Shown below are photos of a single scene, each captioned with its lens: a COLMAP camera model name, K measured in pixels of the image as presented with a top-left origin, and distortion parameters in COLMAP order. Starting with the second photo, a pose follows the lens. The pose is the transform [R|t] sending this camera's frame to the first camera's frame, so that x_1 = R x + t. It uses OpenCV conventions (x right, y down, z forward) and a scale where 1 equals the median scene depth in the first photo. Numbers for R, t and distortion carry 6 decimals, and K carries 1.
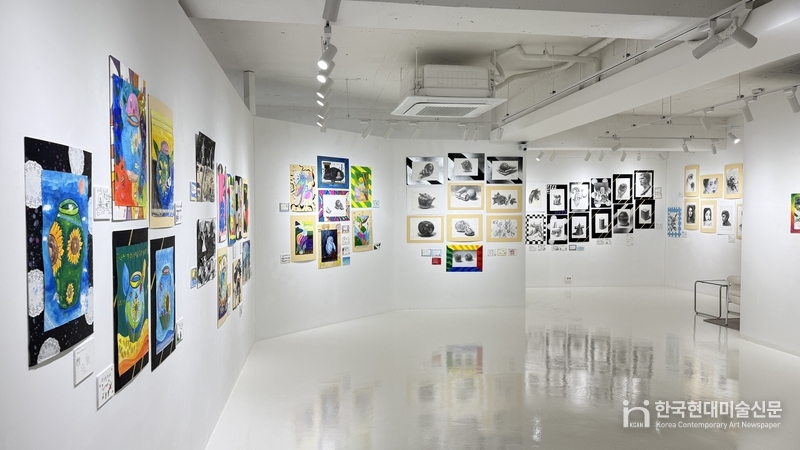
lens RADIAL K [[534.3, 0, 411.7], [0, 534.3, 221.7], [0, 0, 1]] dist [0.067813, -0.005715]
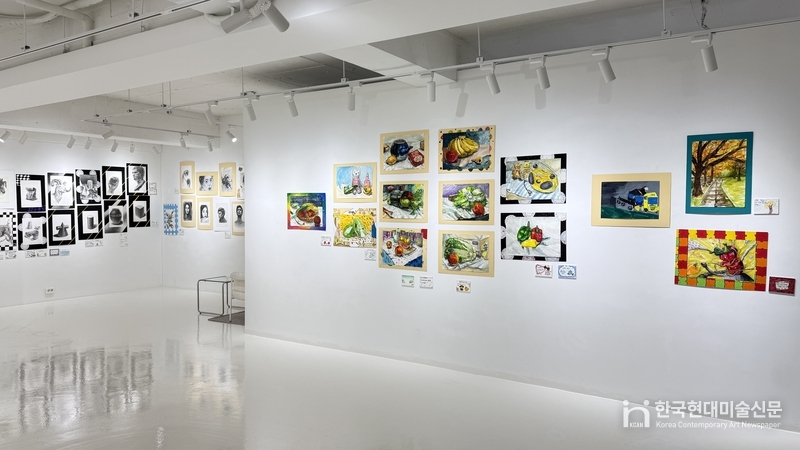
lens RADIAL K [[533.7, 0, 376.7], [0, 533.7, 230.4], [0, 0, 1]] dist [0.055852, -0.060981]
pose [[0.665146, -0.032598, 0.746001, 0.015791], [0.015019, 0.999429, 0.030281, -0.004067], [-0.746562, -0.008937, 0.665255, 0.109329]]
